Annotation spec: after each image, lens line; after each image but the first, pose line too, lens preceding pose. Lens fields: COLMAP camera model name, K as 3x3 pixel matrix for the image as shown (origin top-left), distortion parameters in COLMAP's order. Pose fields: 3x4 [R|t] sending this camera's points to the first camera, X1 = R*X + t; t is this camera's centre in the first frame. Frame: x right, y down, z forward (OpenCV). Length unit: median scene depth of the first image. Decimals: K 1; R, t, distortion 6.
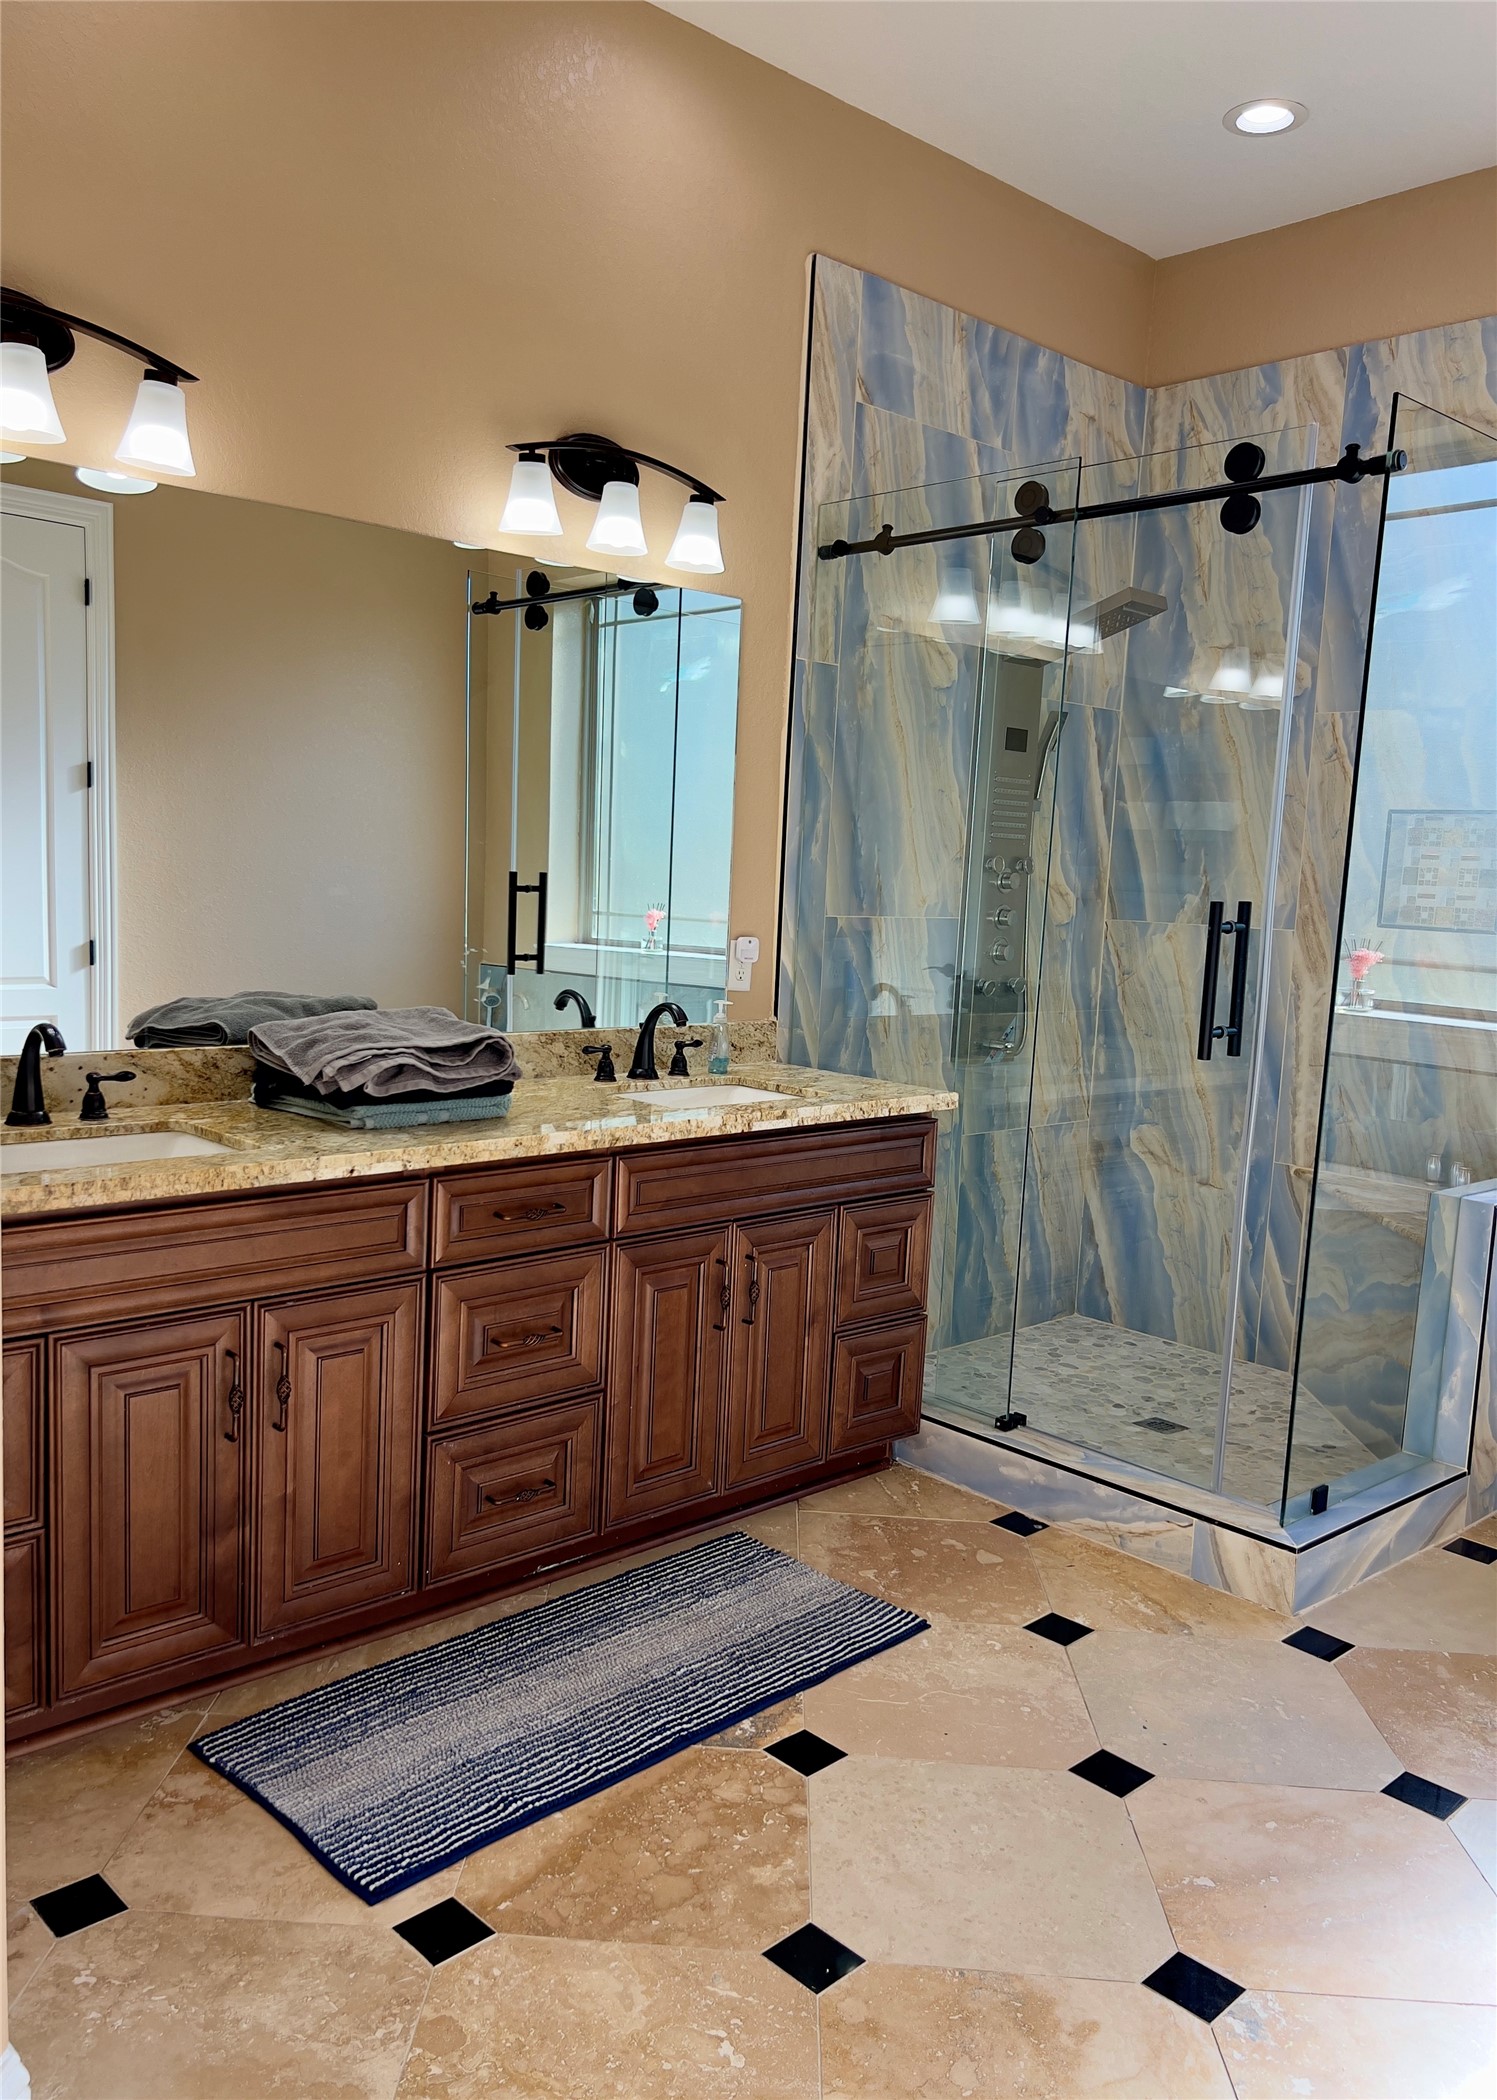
lens RADIAL K [[1633.8, 0, 714.4], [0, 1633.8, 1070.6], [0, 0, 1]] dist [0.062664, -0.050567]
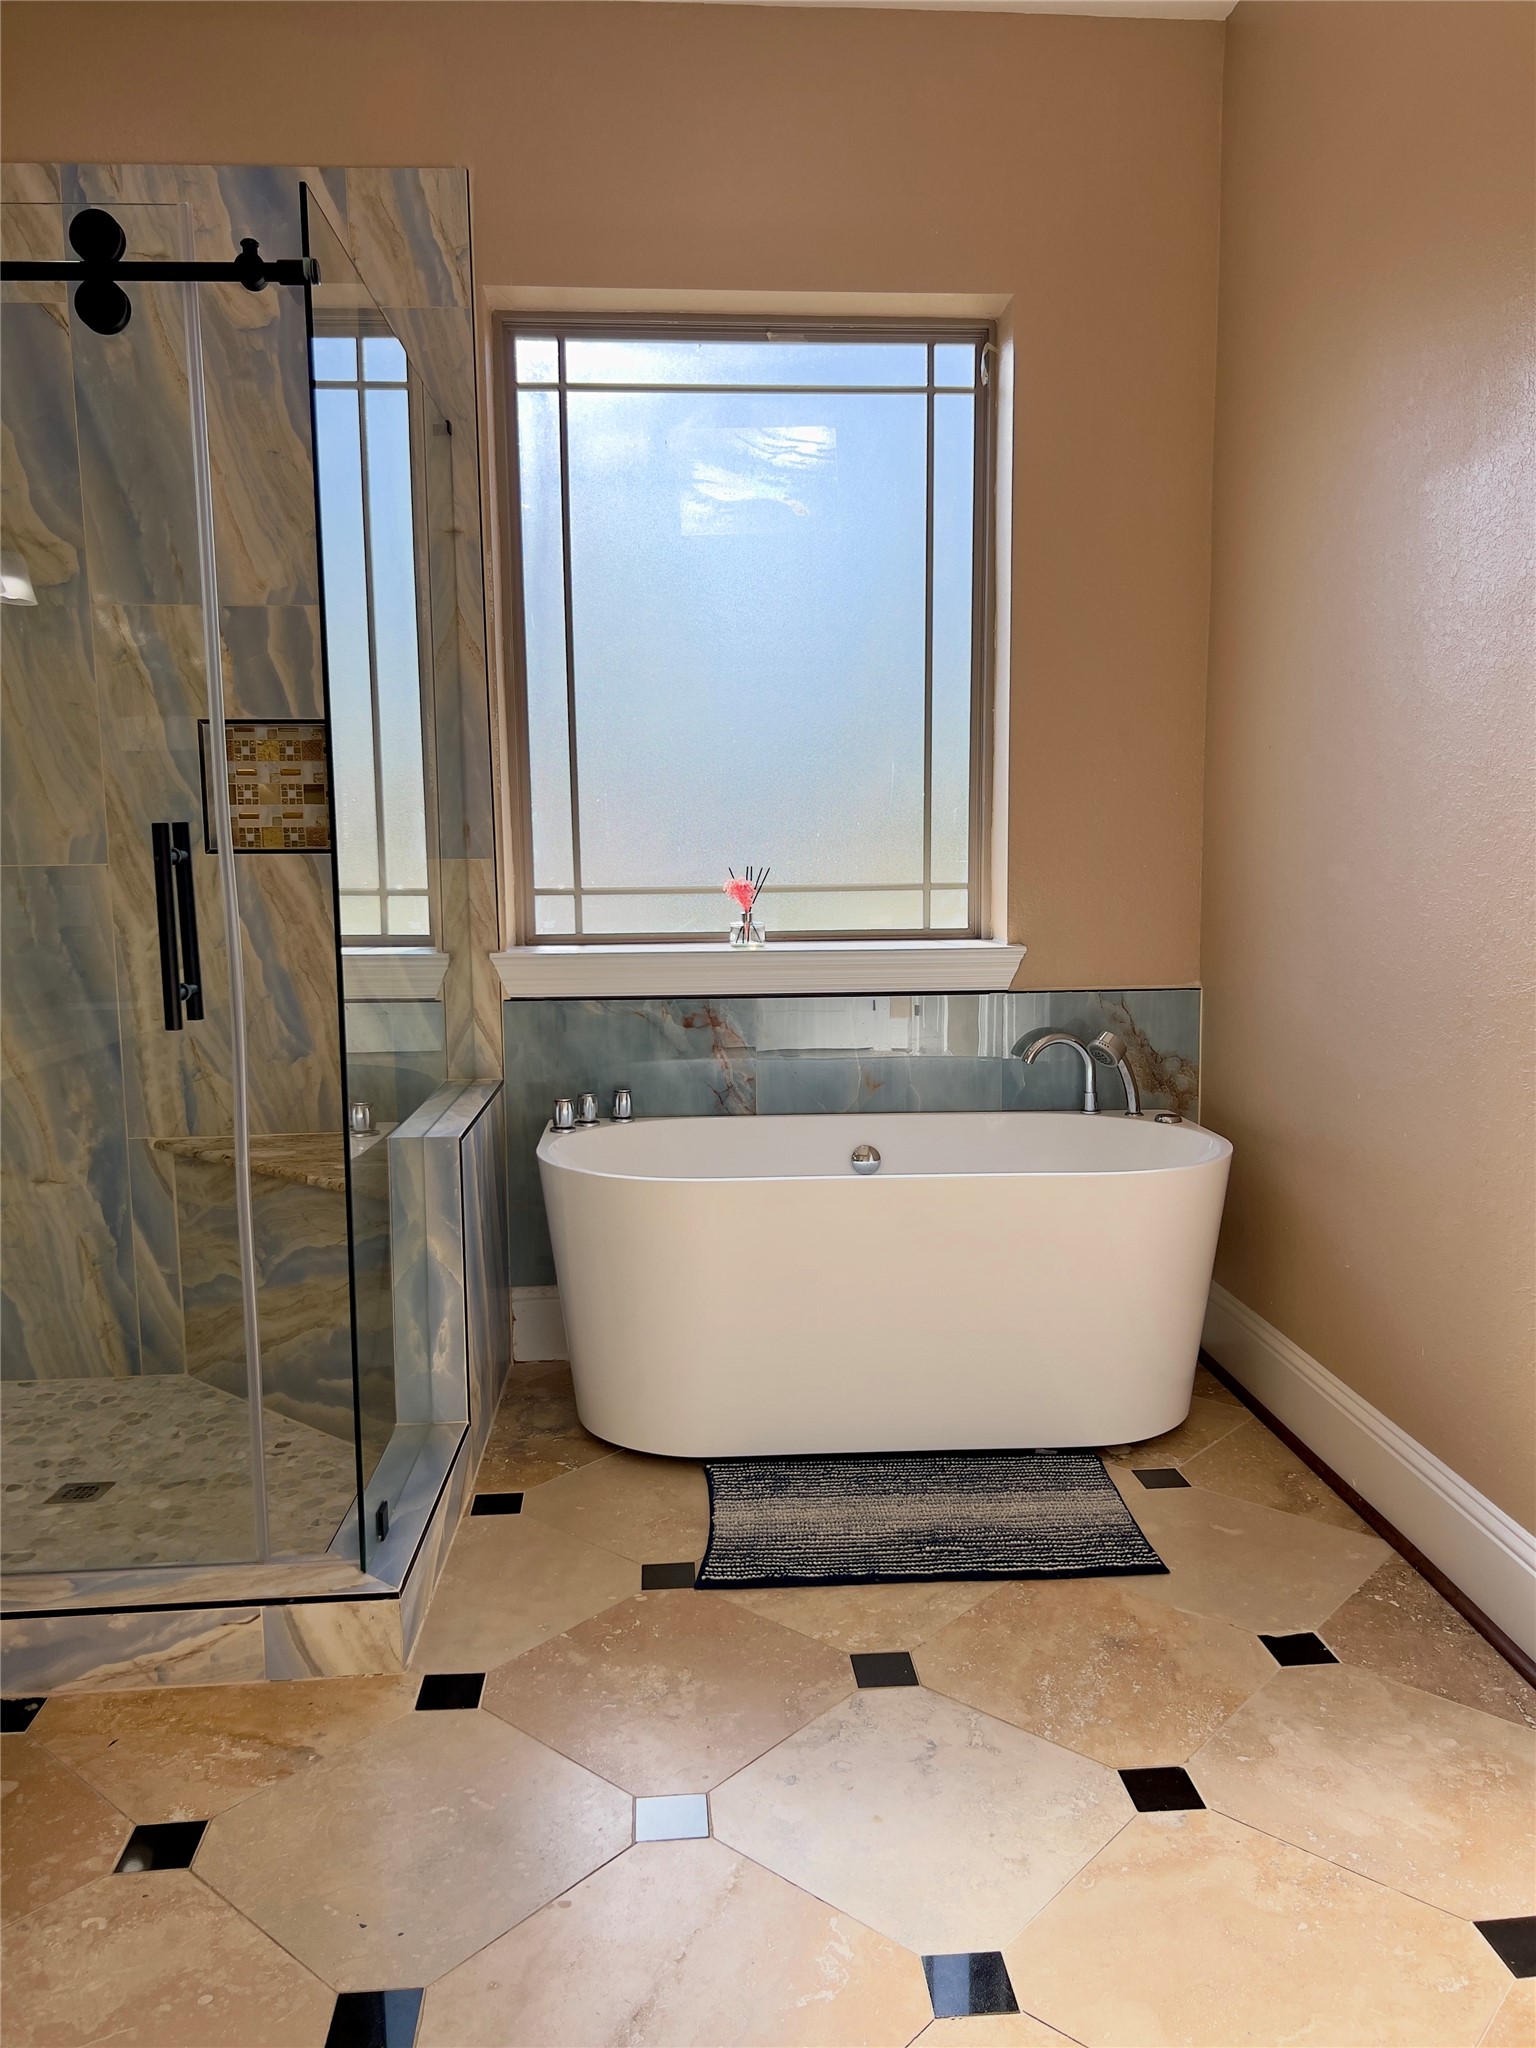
lens RADIAL K [[1565.7, 0, 770.3], [0, 1565.7, 1033.1], [0, 0, 1]] dist [0.038680, -0.034328]
pose [[0.628144, -0.152481, 0.763010, -0.080702], [0.138403, 0.986869, 0.083278, -0.025334], [-0.765689, 0.053292, 0.640999, 0.287669]]
